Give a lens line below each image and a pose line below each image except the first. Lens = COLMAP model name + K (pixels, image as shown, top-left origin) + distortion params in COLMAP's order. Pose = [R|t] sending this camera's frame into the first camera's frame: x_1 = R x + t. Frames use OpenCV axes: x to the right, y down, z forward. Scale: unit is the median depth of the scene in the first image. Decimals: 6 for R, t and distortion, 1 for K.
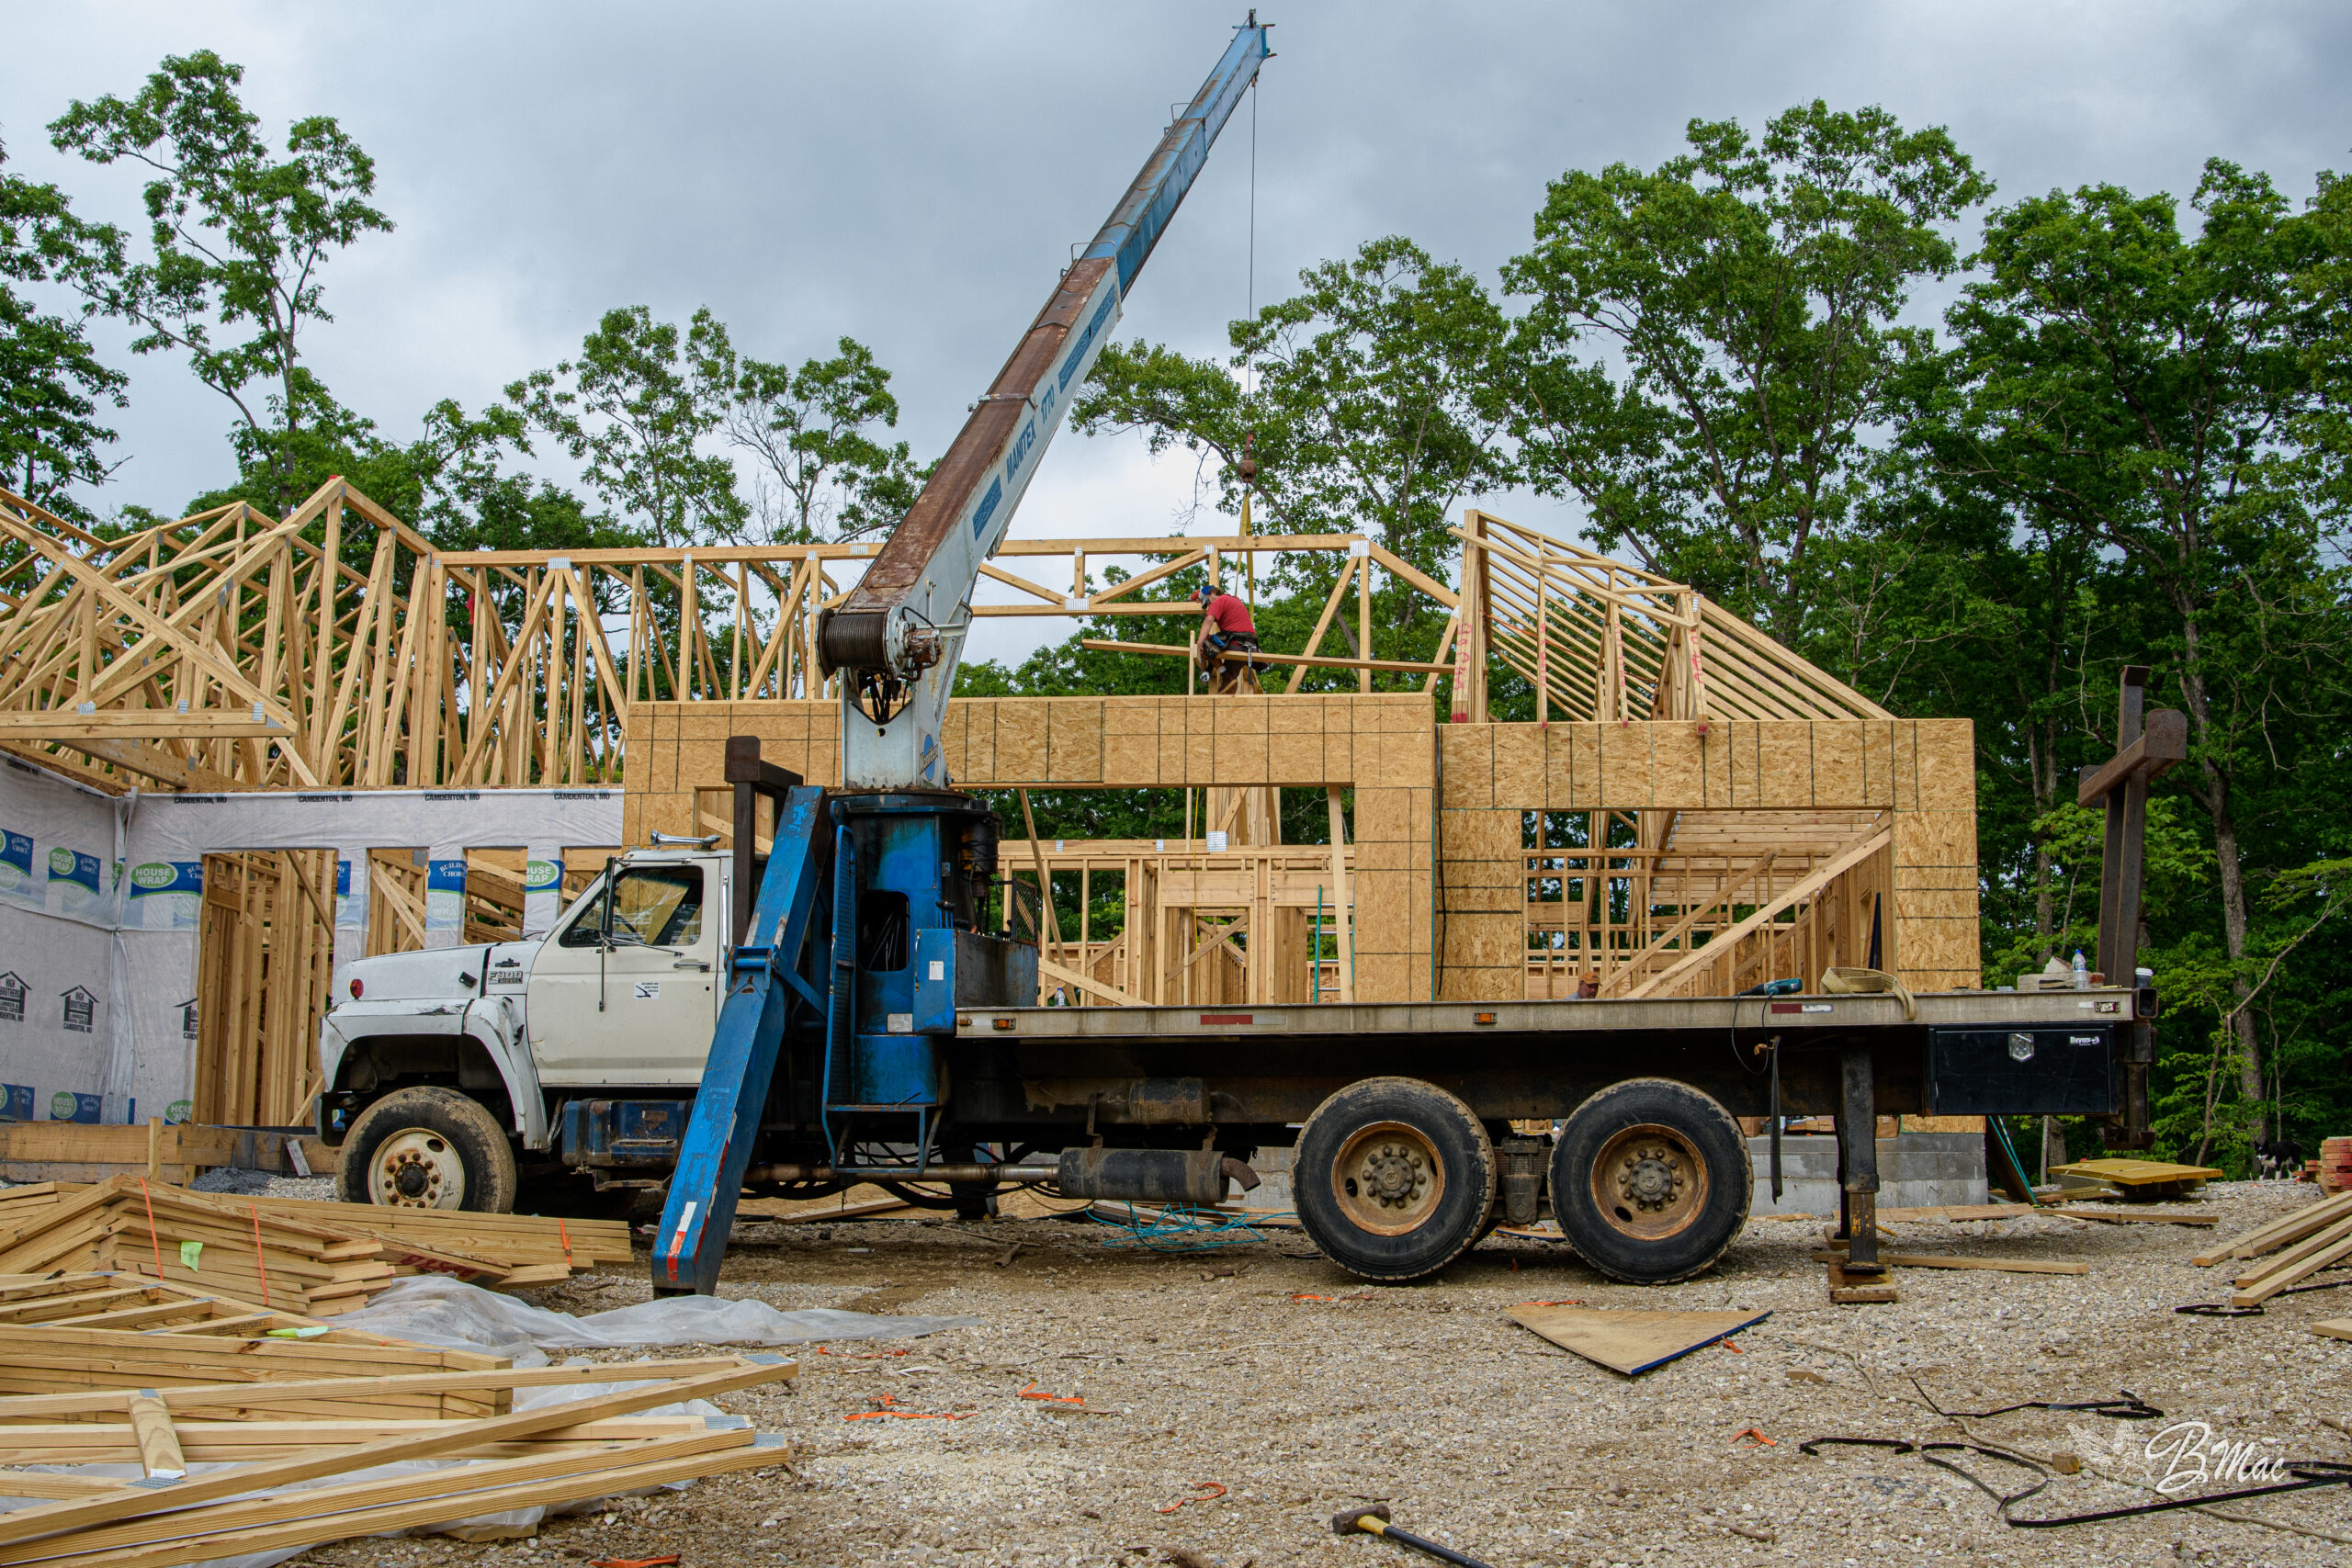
lens RADIAL K [[2920.2, 0, 1176.0], [0, 2920.2, 784.0], [0, 0, 1]] dist [-0.008520, -0.001476]
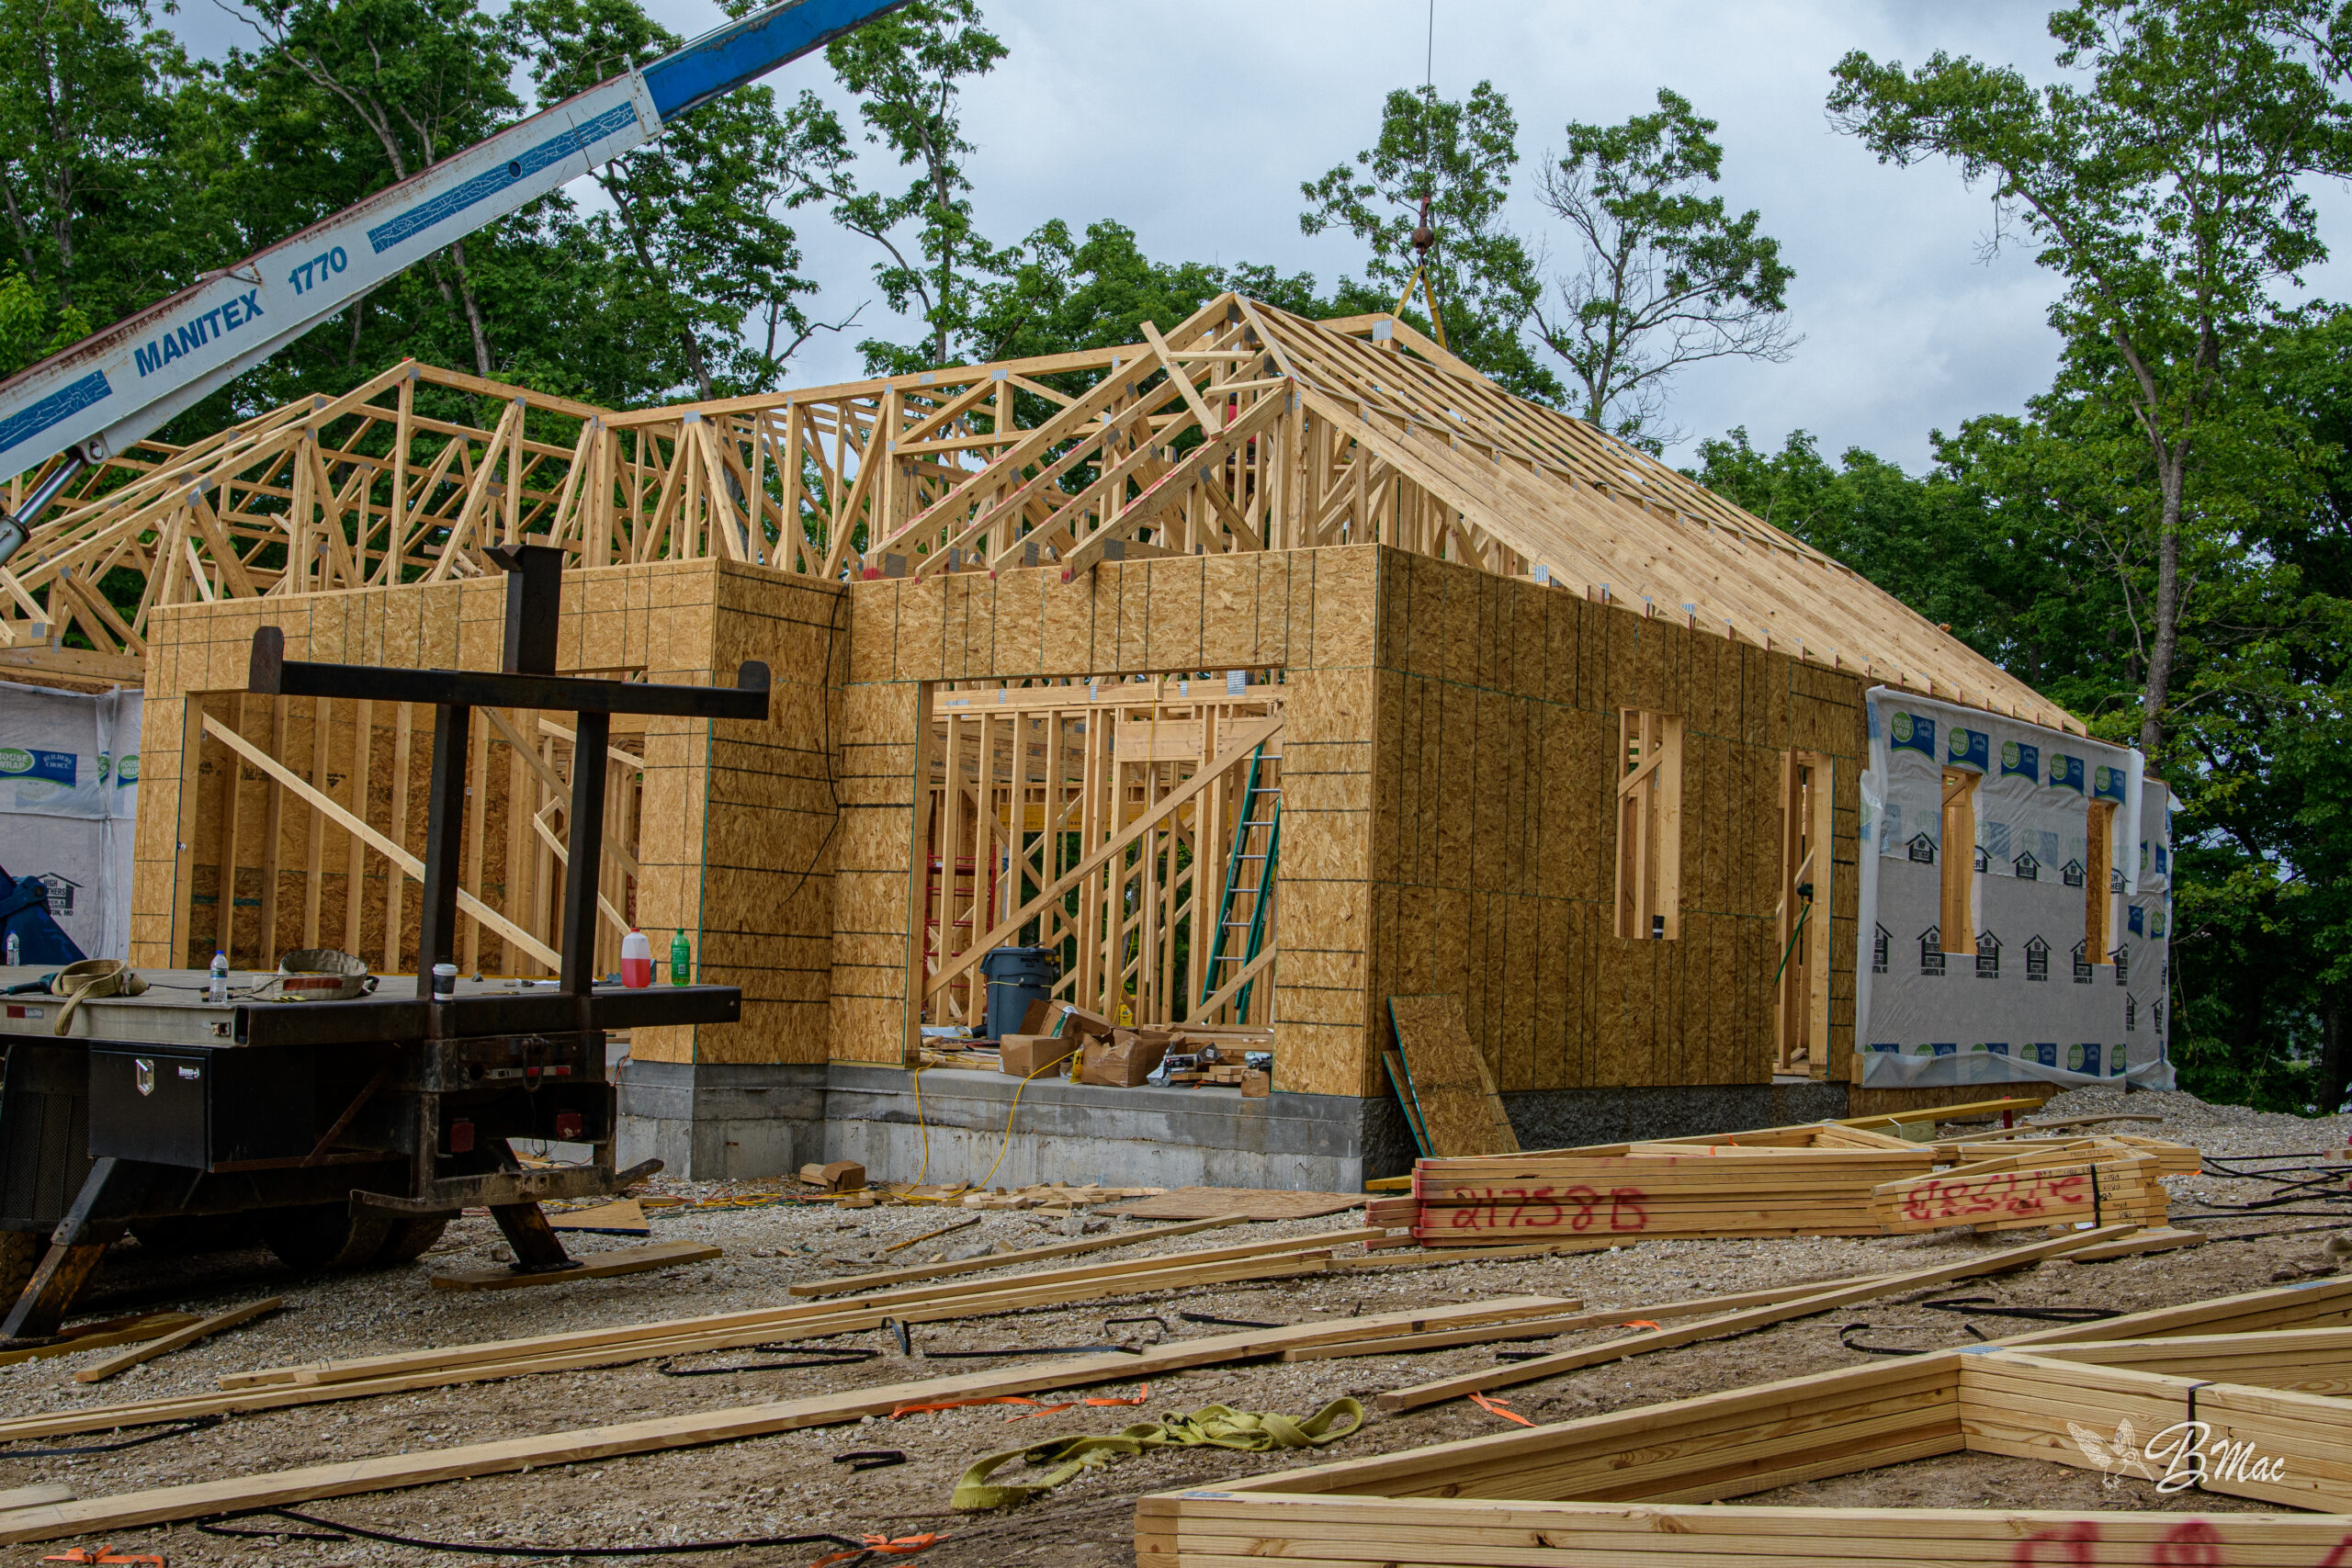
lens RADIAL K [[2920.2, 0, 1176.0], [0, 2920.2, 784.0], [0, 0, 1]] dist [-0.008520, -0.001476]
pose [[0.896665, -0.021884, -0.442168, 0.165429], [0.057687, 0.996037, 0.067687, -0.004349], [0.438935, -0.086200, 0.894375, 0.083523]]
